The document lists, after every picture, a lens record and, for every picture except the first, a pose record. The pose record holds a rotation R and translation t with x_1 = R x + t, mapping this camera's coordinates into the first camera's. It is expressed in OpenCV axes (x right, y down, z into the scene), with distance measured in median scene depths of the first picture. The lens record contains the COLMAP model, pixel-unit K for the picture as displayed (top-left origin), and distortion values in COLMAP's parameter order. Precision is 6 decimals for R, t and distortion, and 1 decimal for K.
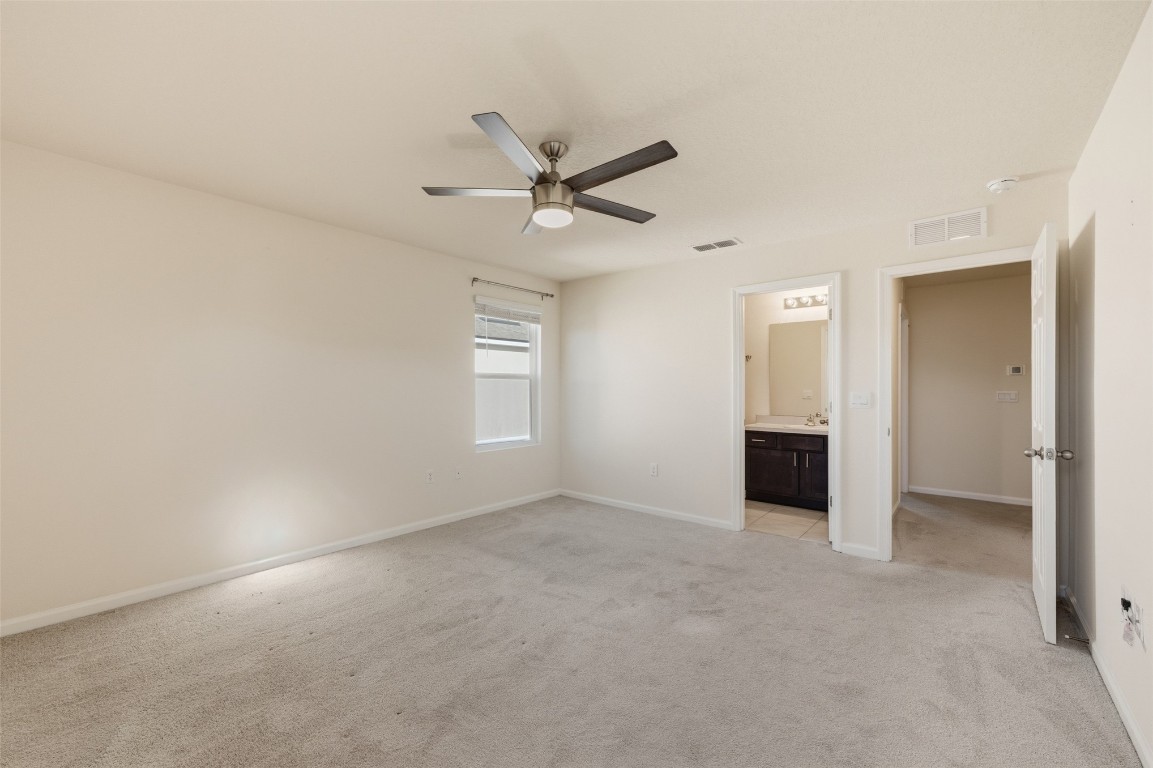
lens RADIAL K [[462.4, 0, 582.6], [0, 462.4, 385.2], [0, 0, 1]] dist [-0.020675, 0.000158]
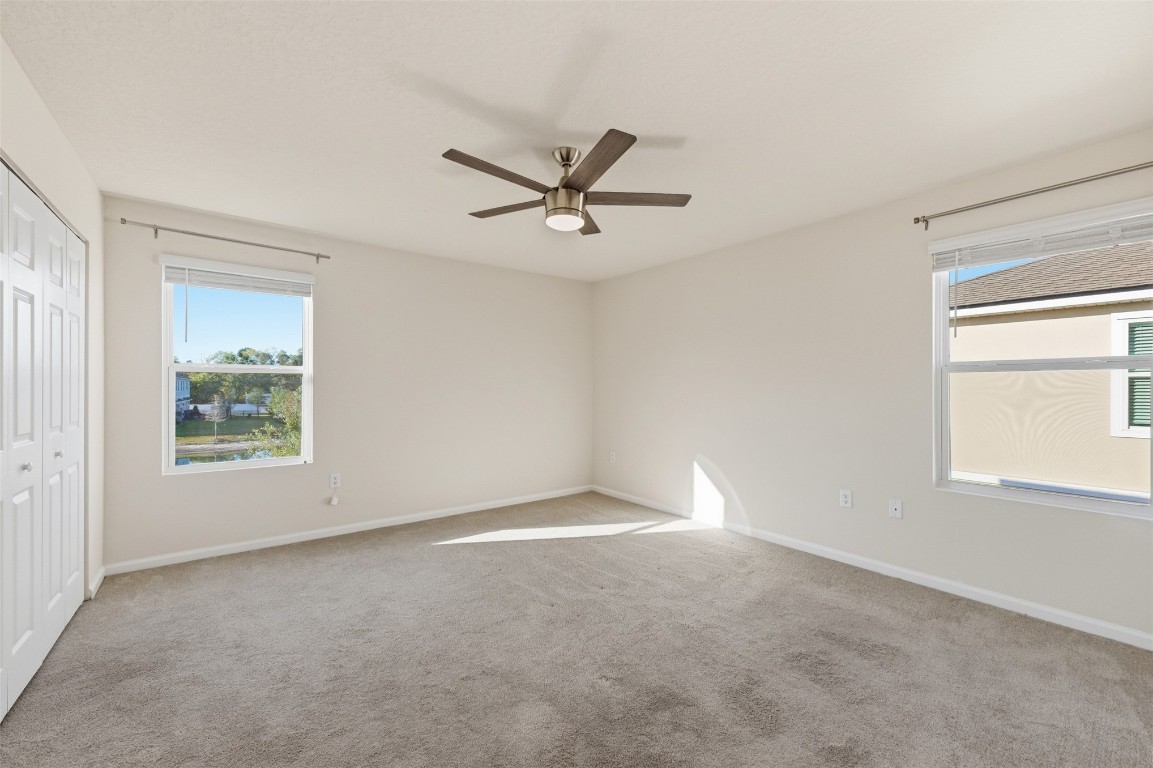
lens RADIAL K [[462.4, 0, 582.6], [0, 462.4, 385.2], [0, 0, 1]] dist [-0.020675, 0.000158]
pose [[-0.209786, -0.000776, -0.977747, 0.747326], [0.003650, 0.999992, -0.001576, -0.001583], [0.977741, -0.003899, -0.209781, 0.985571]]
